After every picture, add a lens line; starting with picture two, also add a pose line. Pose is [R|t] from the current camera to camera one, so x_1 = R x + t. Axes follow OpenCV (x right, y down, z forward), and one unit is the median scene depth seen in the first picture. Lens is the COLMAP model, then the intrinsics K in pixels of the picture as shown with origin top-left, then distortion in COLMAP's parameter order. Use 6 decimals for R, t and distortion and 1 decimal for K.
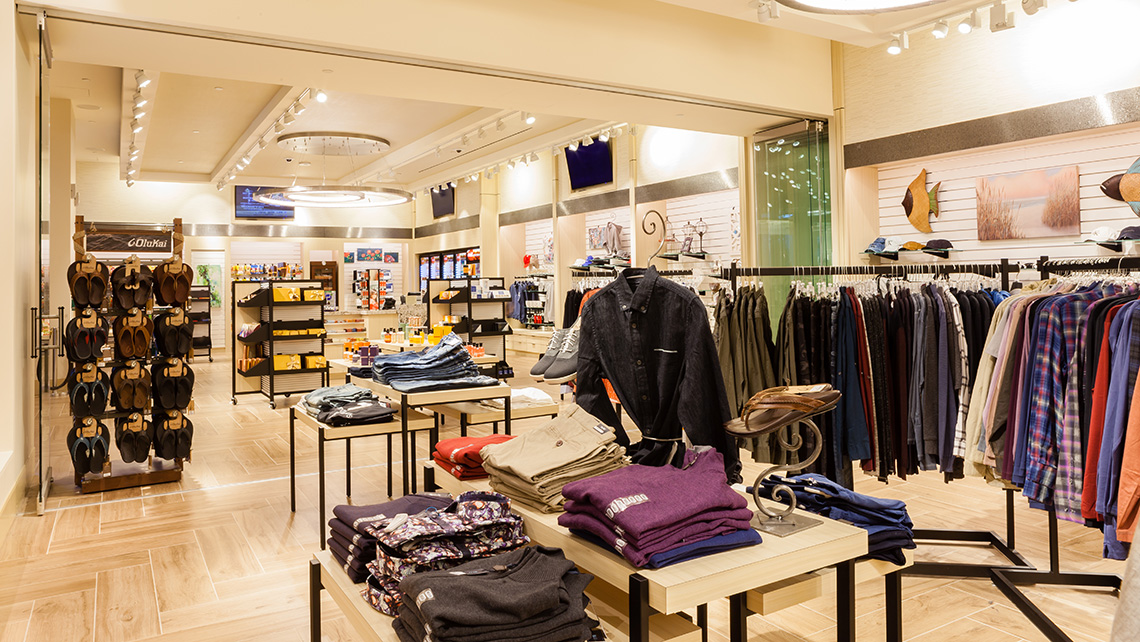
lens RADIAL K [[777.1, 0, 571.6], [0, 777.1, 319.3], [0, 0, 1]] dist [-0.029537, 0.006350]
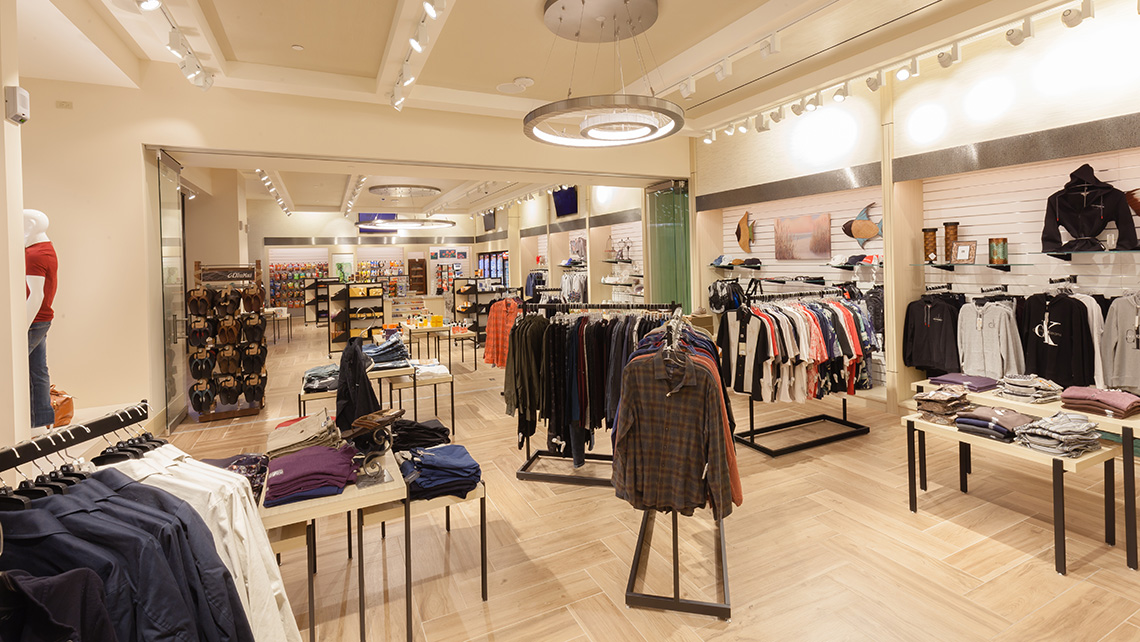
lens RADIAL K [[516.1, 0, 577.8], [0, 516.1, 297.0], [0, 0, 1]] dist [0.003754, -0.000485]
pose [[0.996903, -0.003828, -0.078547, 0.181315], [0.005972, 0.999615, 0.027089, -0.048652], [0.078413, -0.027474, 0.996542, -0.055599]]
